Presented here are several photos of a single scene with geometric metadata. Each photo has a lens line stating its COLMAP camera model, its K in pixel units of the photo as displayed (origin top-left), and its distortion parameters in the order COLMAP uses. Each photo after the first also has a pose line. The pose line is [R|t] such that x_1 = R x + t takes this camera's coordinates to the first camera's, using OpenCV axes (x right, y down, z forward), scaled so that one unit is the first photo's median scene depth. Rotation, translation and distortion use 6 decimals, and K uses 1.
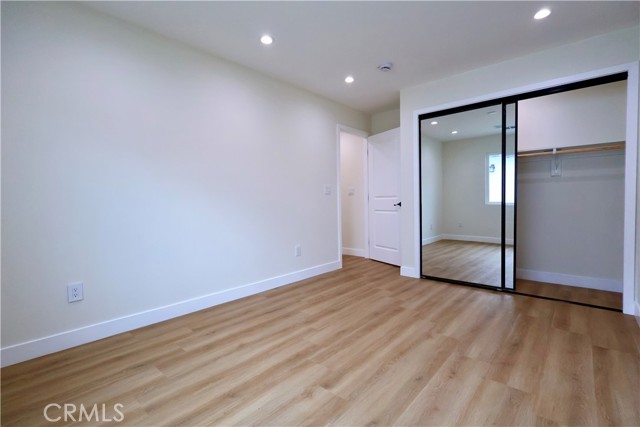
lens RADIAL K [[298.2, 0, 318.5], [0, 298.2, 212.5], [0, 0, 1]] dist [-0.000020, 0.000971]
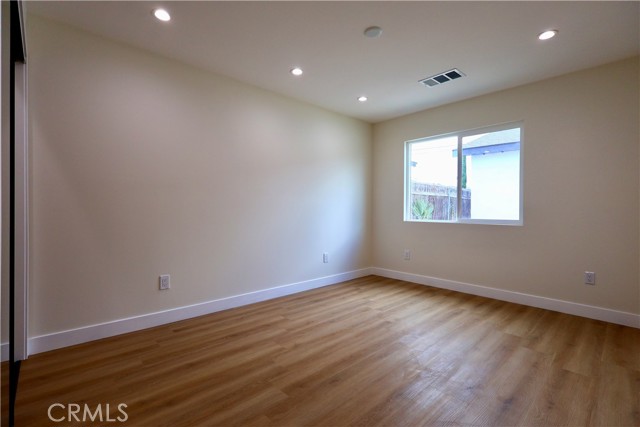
lens RADIAL K [[298.2, 0, 318.5], [0, 298.2, 212.5], [0, 0, 1]] dist [-0.000020, 0.000971]
pose [[-0.996224, 0.008530, 0.086395, 0.224514], [0.012068, 0.999106, 0.040514, -0.098755], [-0.085972, 0.041403, -0.995437, 2.226277]]
